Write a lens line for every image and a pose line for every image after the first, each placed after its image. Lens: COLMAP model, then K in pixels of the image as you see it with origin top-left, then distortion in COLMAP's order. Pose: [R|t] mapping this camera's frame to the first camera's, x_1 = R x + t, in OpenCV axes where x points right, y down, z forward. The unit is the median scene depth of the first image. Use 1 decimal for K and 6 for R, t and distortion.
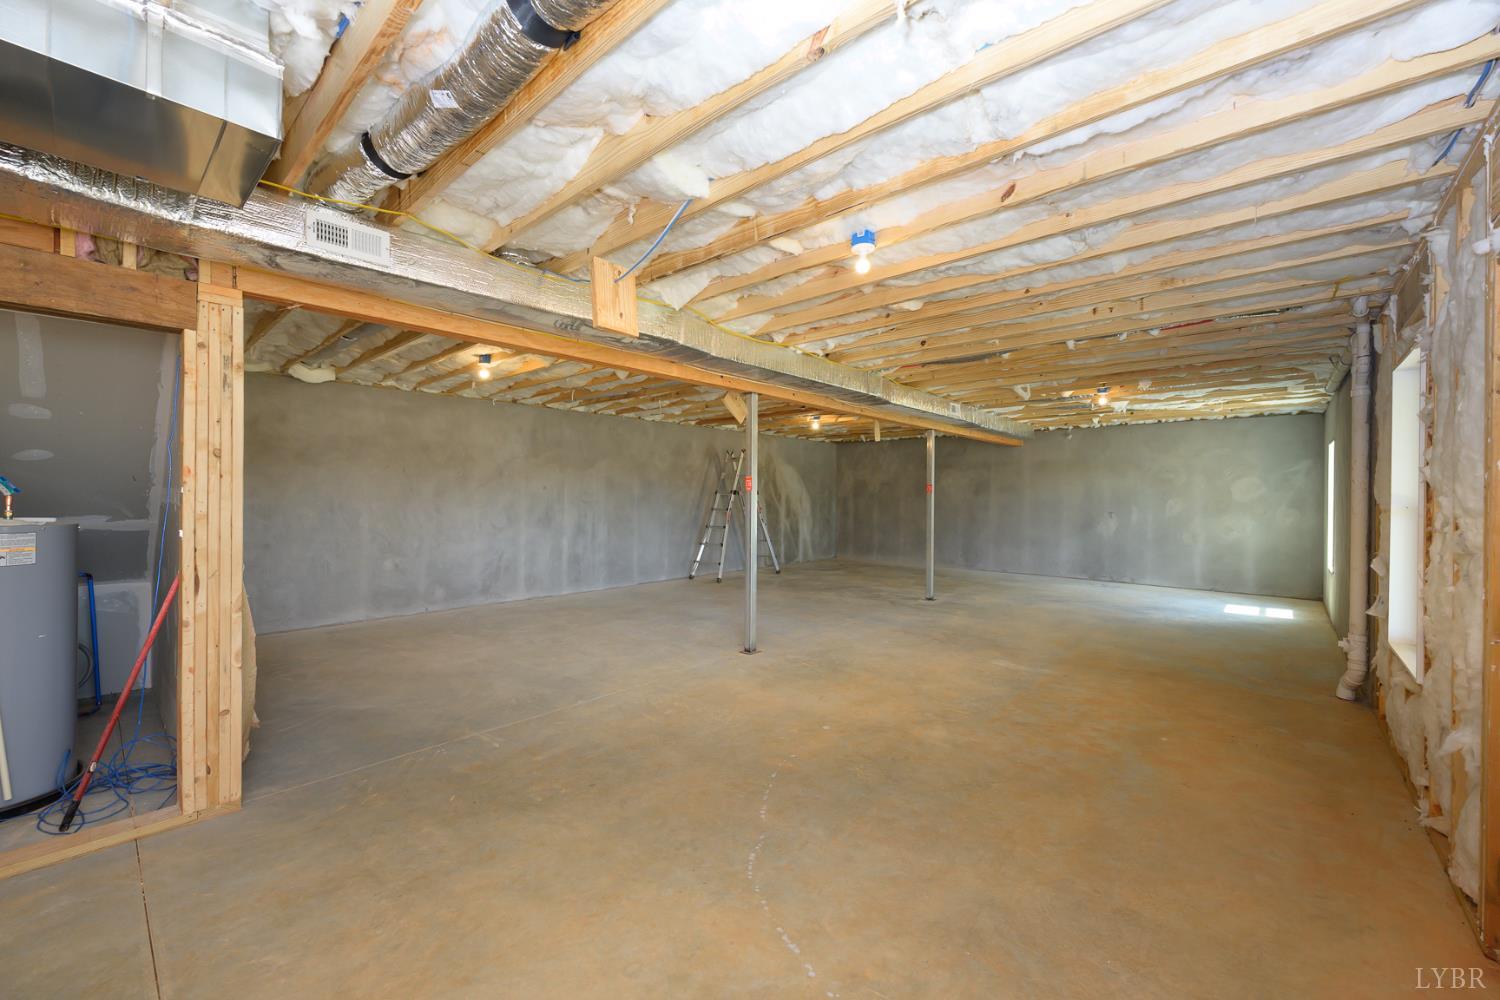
lens RADIAL K [[593.5, 0, 748.3], [0, 593.5, 487.7], [0, 0, 1]] dist [-0.001980, -0.000031]
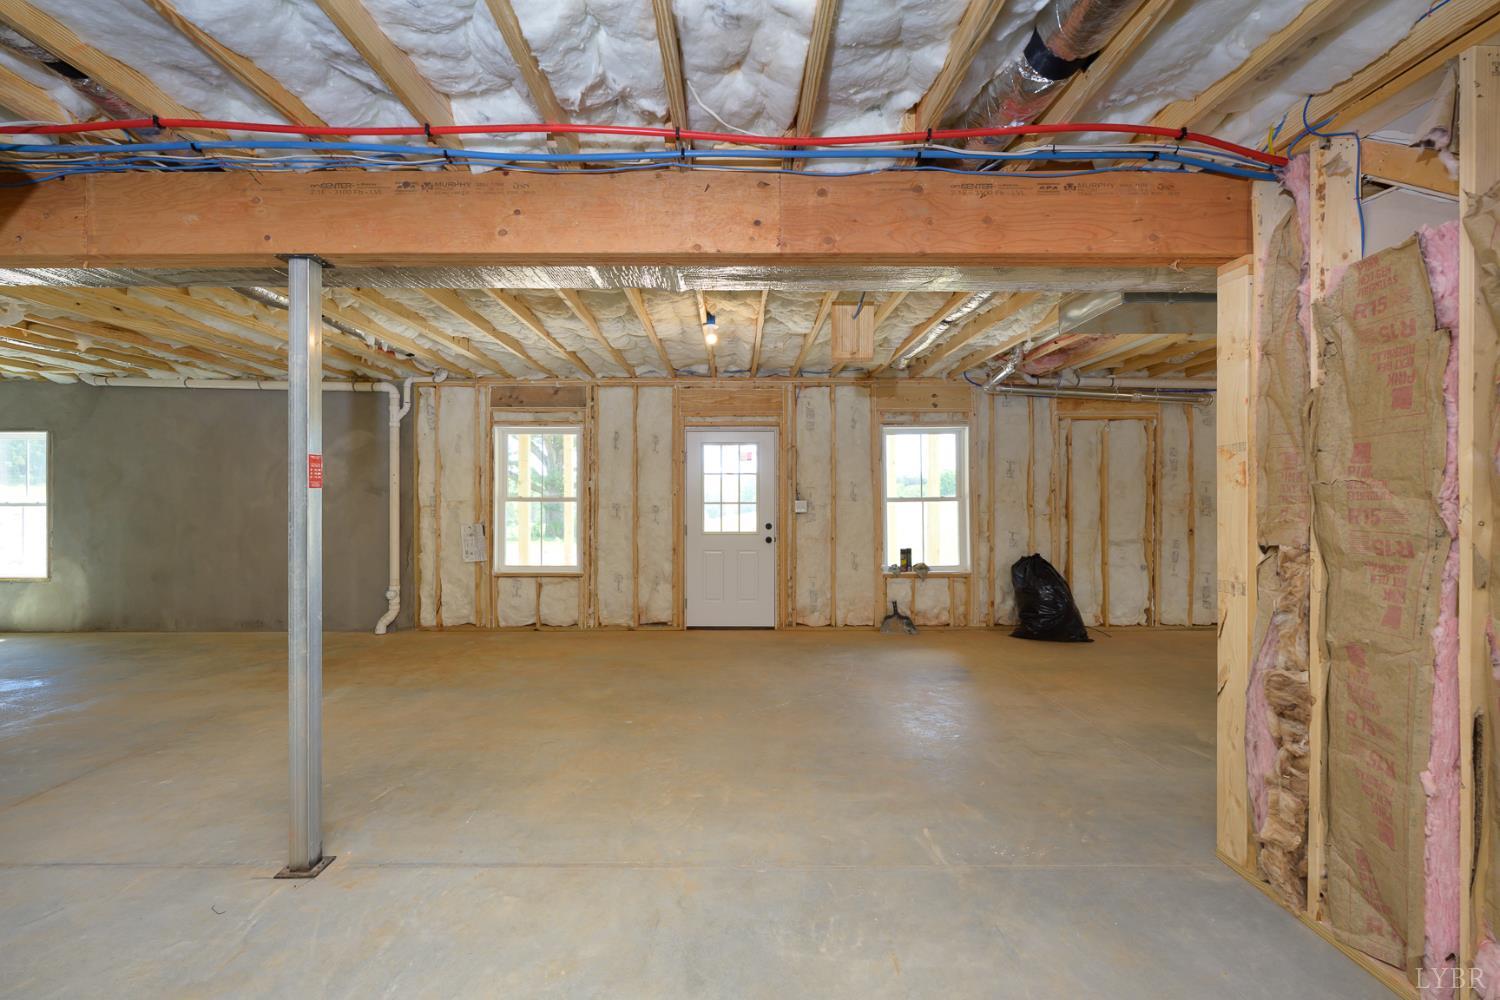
lens RADIAL K [[593.5, 0, 745.1], [0, 593.5, 496.3], [0, 0, 1]] dist [-0.001980, -0.000031]
pose [[-0.669508, -0.011368, 0.742718, -0.939753], [-0.011246, 0.999923, 0.005168, 0.010984], [-0.742720, -0.004893, -0.669585, 1.913535]]
